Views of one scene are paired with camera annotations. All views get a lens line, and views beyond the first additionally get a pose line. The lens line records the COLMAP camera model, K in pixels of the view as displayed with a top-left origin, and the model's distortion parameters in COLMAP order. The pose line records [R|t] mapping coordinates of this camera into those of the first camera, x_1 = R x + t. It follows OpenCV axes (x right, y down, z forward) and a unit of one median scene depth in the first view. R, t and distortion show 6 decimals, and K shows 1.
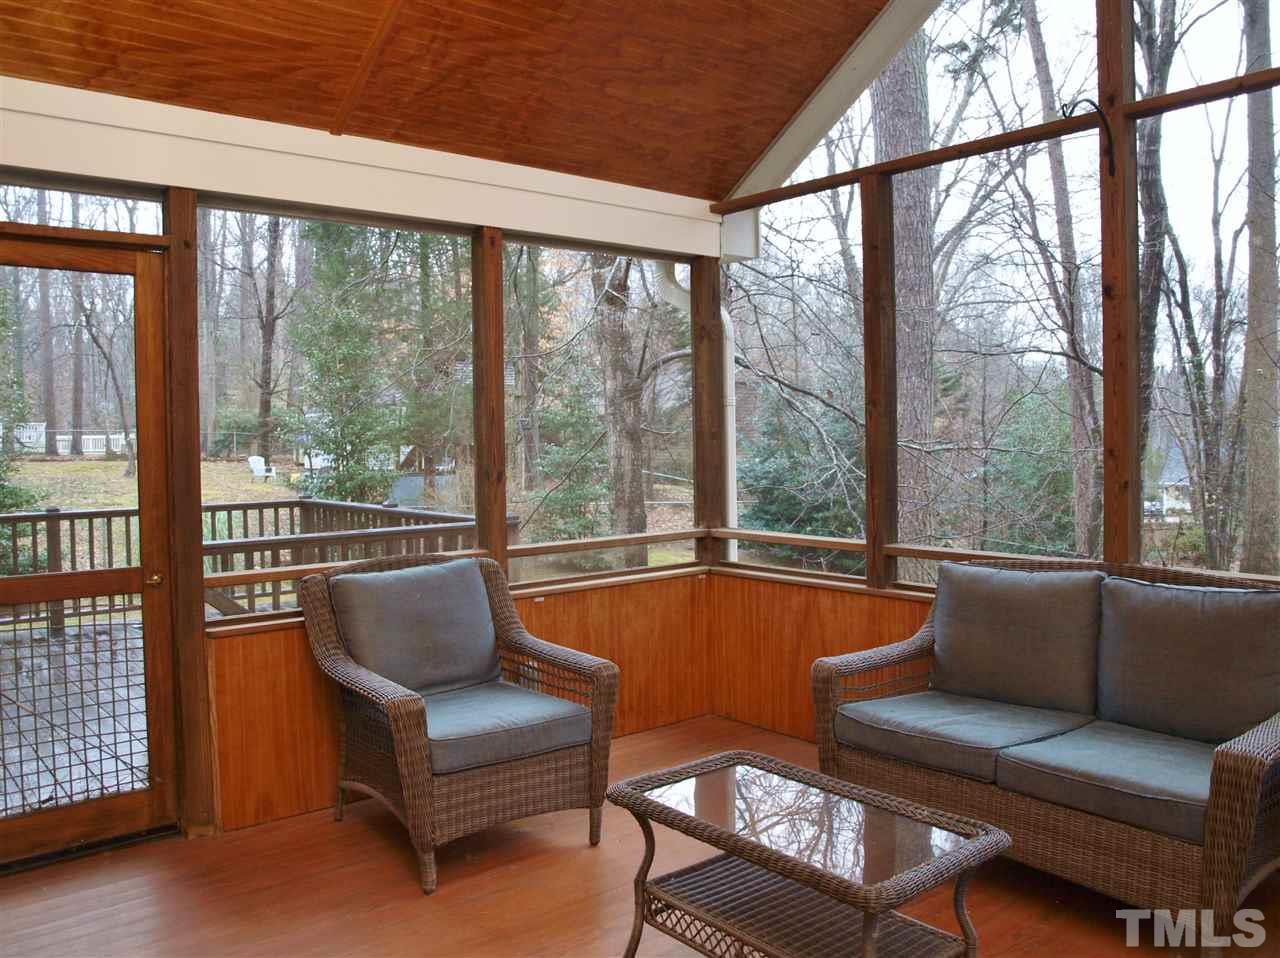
lens RADIAL K [[1042.1, 0, 642.4], [0, 1042.1, 473.9], [0, 0, 1]] dist [-0.101072, 0.062437]
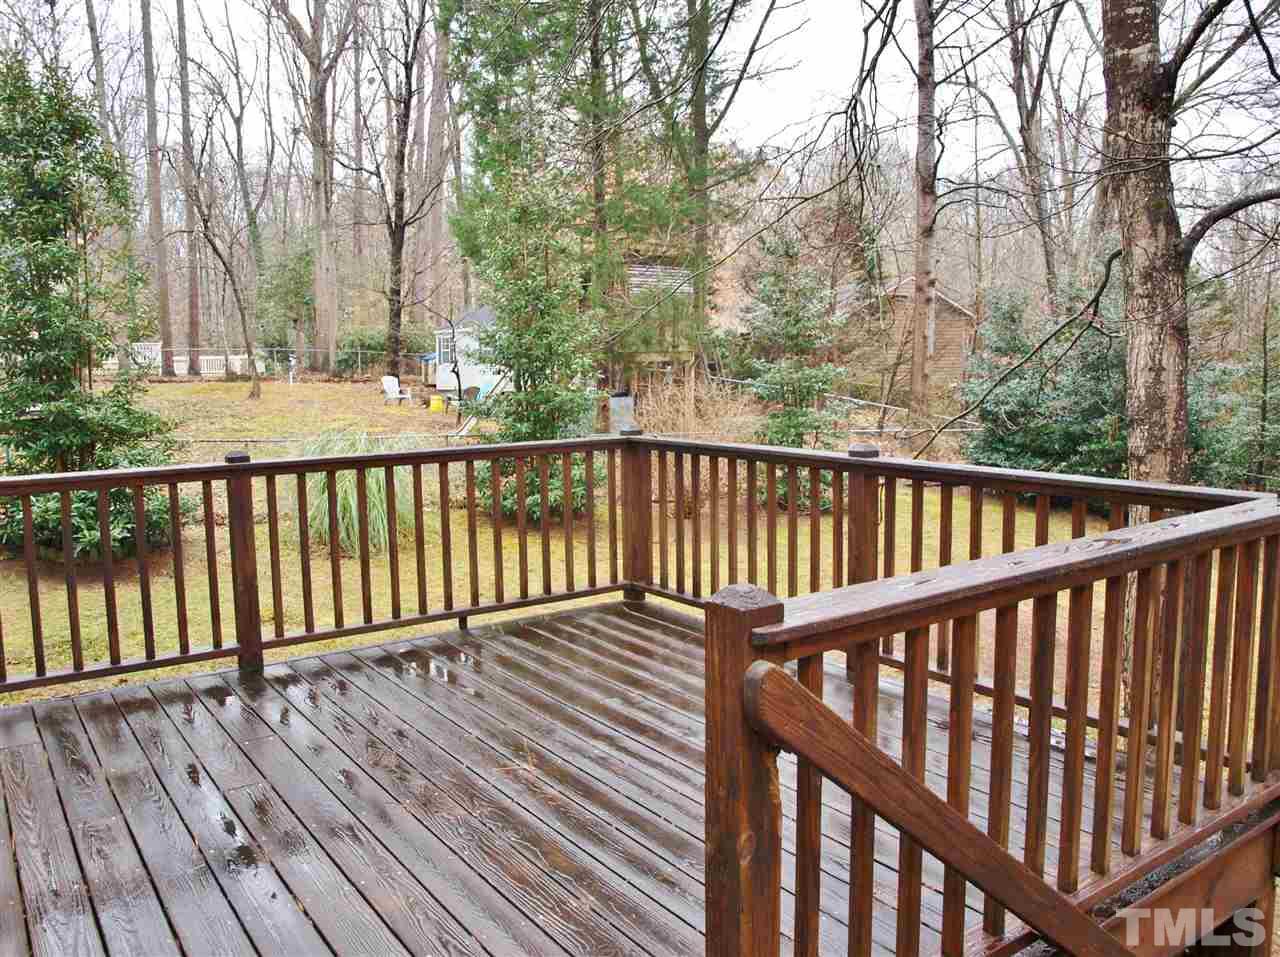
lens RADIAL K [[1042.1, 0, 639.6], [0, 1042.1, 479.5], [0, 0, 1]] dist [-0.101072, 0.062437]
pose [[0.995851, 0.010511, -0.090393, -0.083617], [-0.003327, 0.996848, 0.079266, 0.000528], [0.090941, -0.078637, 0.992747, 0.123809]]
